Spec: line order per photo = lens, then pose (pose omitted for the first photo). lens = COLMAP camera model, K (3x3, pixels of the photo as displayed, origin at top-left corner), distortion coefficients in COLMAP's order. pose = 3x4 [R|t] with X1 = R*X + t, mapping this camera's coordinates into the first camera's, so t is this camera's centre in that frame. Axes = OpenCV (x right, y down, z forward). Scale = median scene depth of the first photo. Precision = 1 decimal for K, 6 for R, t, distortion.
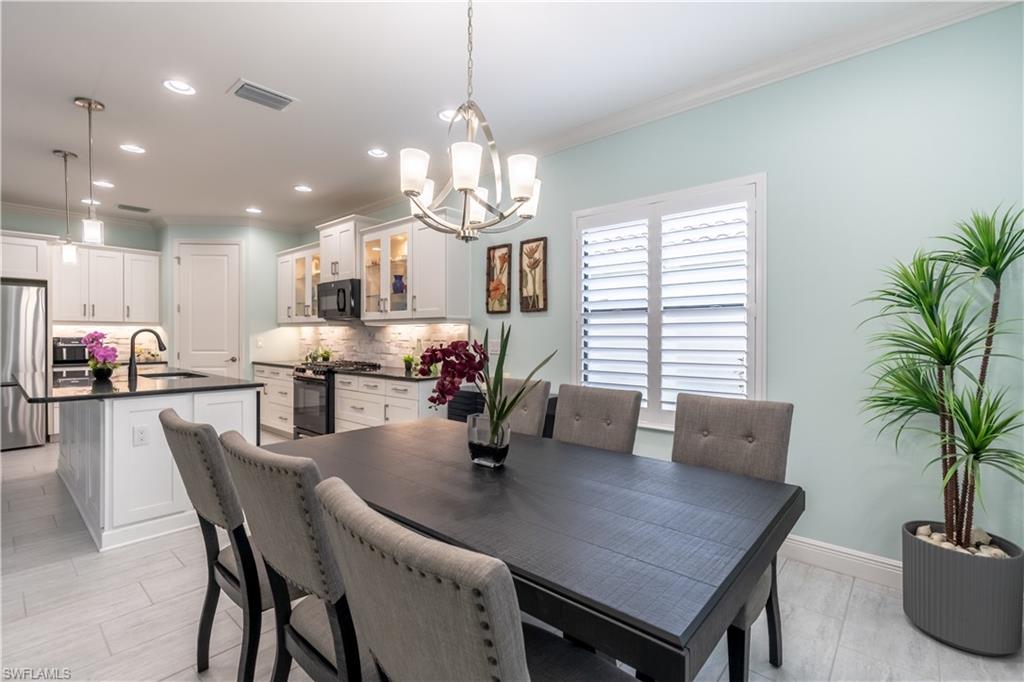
lens RADIAL K [[459.6, 0, 512.0], [0, 459.6, 341.0], [0, 0, 1]] dist [0.000494, 0.000390]
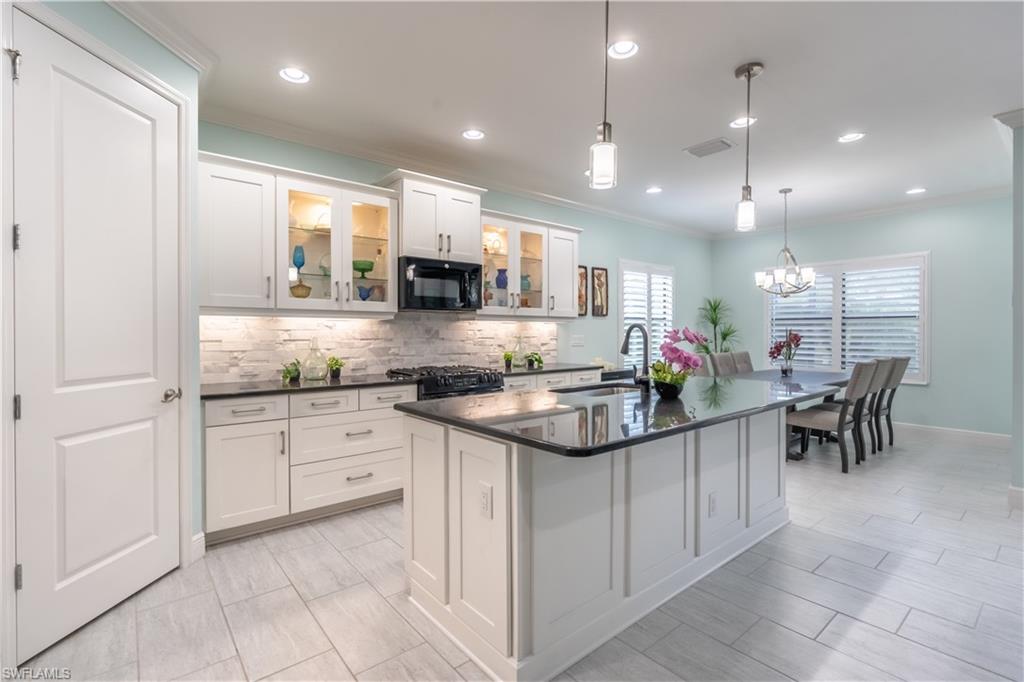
lens RADIAL K [[474.2, 0, 508.6], [0, 474.2, 334.1], [0, 0, 1]] dist [-0.002363, 0.000360]
pose [[0.165556, -0.005144, 0.986187, -1.432987], [0.013745, 0.999901, 0.002909, -0.013009], [-0.986105, 0.013073, 0.165611, 0.974484]]
